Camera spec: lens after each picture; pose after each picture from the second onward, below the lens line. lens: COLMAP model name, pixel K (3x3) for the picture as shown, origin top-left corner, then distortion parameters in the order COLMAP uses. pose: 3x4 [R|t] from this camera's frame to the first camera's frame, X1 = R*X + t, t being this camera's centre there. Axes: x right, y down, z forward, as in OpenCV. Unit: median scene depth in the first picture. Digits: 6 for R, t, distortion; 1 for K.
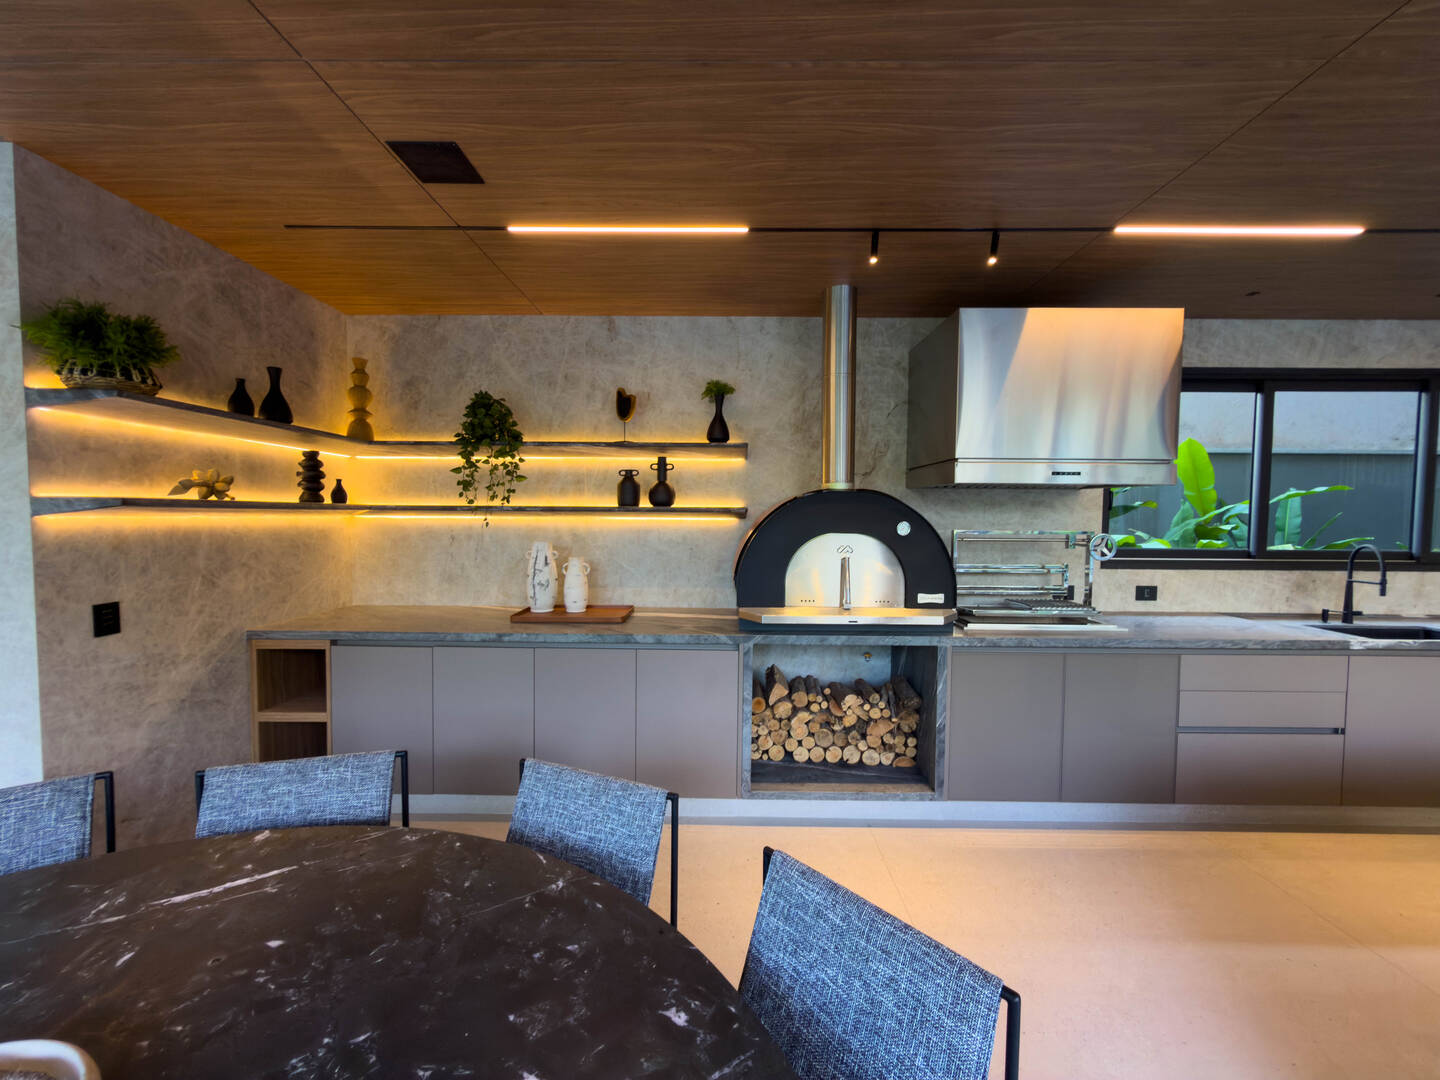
lens RADIAL K [[585.4, 0, 725.3], [0, 585.4, 536.6], [0, 0, 1]] dist [-0.000345, -0.000142]
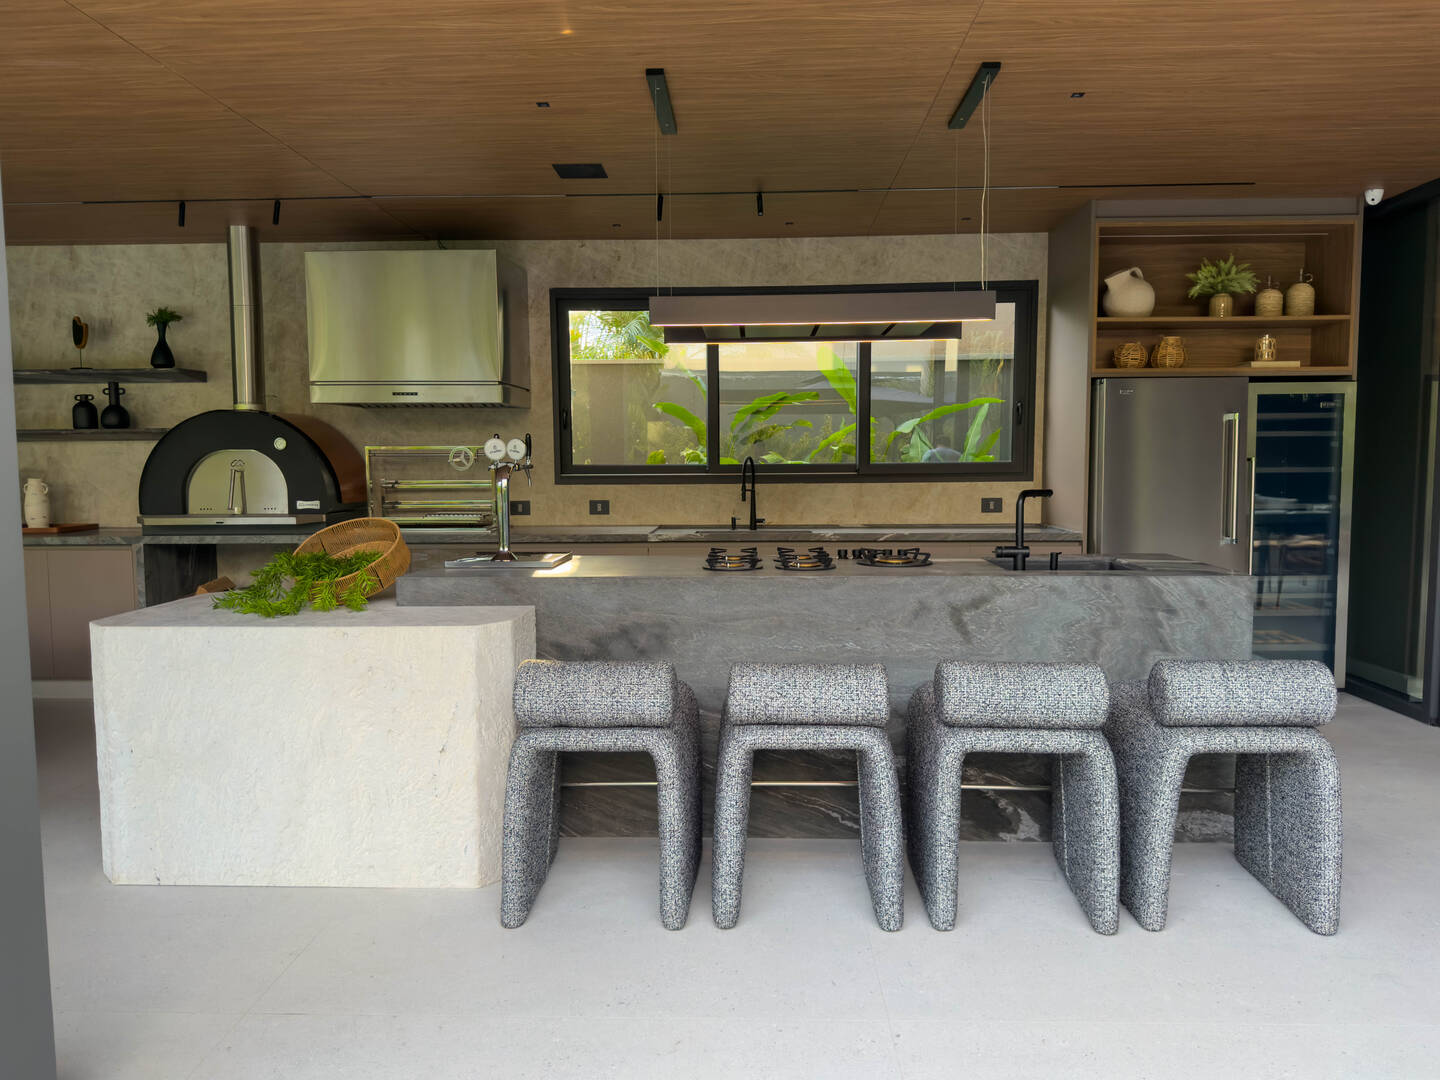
lens RADIAL K [[1008.7, 0, 721.9], [0, 1008.7, 540.6], [0, 0, 1]] dist [0.062750, -0.077999]
pose [[0.999613, -0.012534, -0.024852, 0.994600], [0.013539, 0.999081, 0.040670, 0.086817], [0.024319, -0.040991, 0.998864, -0.799350]]
